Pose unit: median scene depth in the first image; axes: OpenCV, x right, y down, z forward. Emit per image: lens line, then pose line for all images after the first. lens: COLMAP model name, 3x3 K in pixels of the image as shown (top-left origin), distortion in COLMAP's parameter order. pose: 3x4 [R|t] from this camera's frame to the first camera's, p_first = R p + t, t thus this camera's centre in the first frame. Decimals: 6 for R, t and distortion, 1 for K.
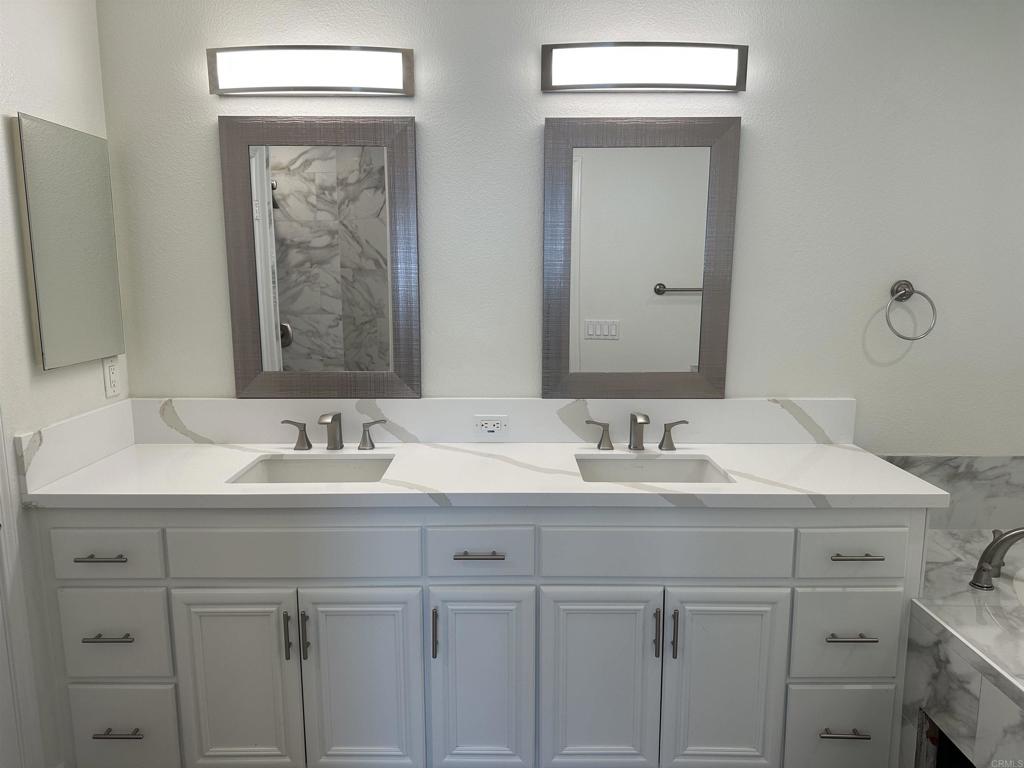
lens RADIAL K [[718.9, 0, 505.1], [0, 718.9, 385.7], [0, 0, 1]] dist [0.059335, -0.062838]
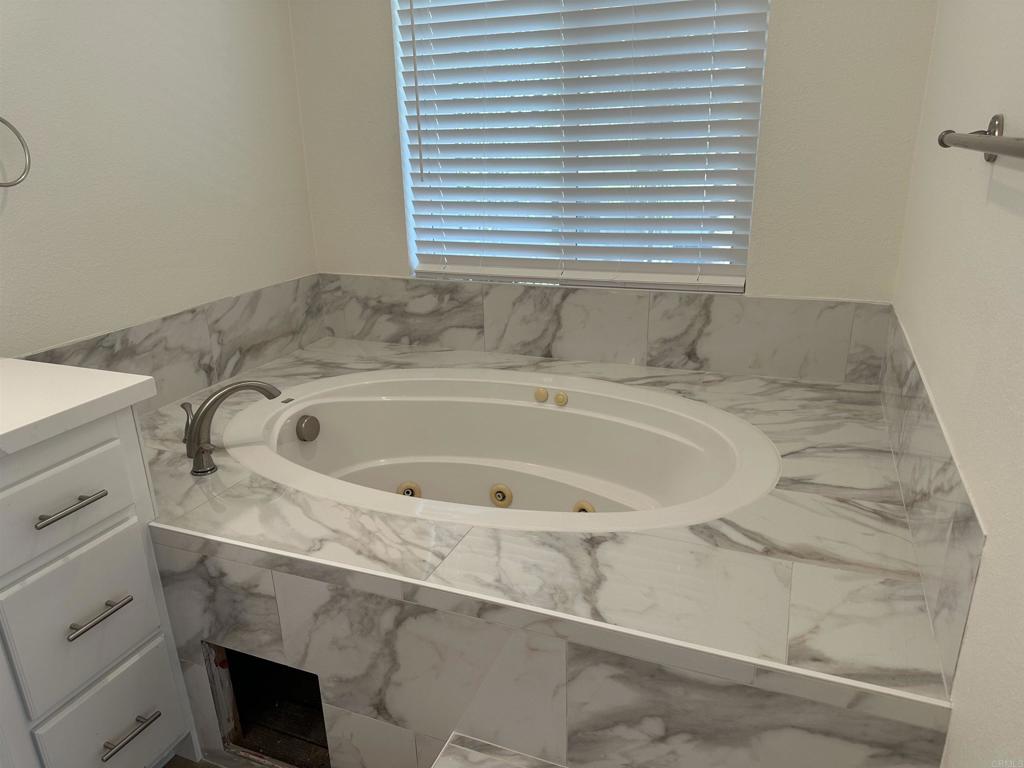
lens RADIAL K [[718.9, 0, 502.5], [0, 718.9, 395.3], [0, 0, 1]] dist [0.059335, -0.062838]
pose [[0.375471, -0.317438, 0.870778, 0.077063], [0.167354, 0.947296, 0.273171, 0.018573], [-0.911600, 0.043160, 0.408807, 0.347393]]
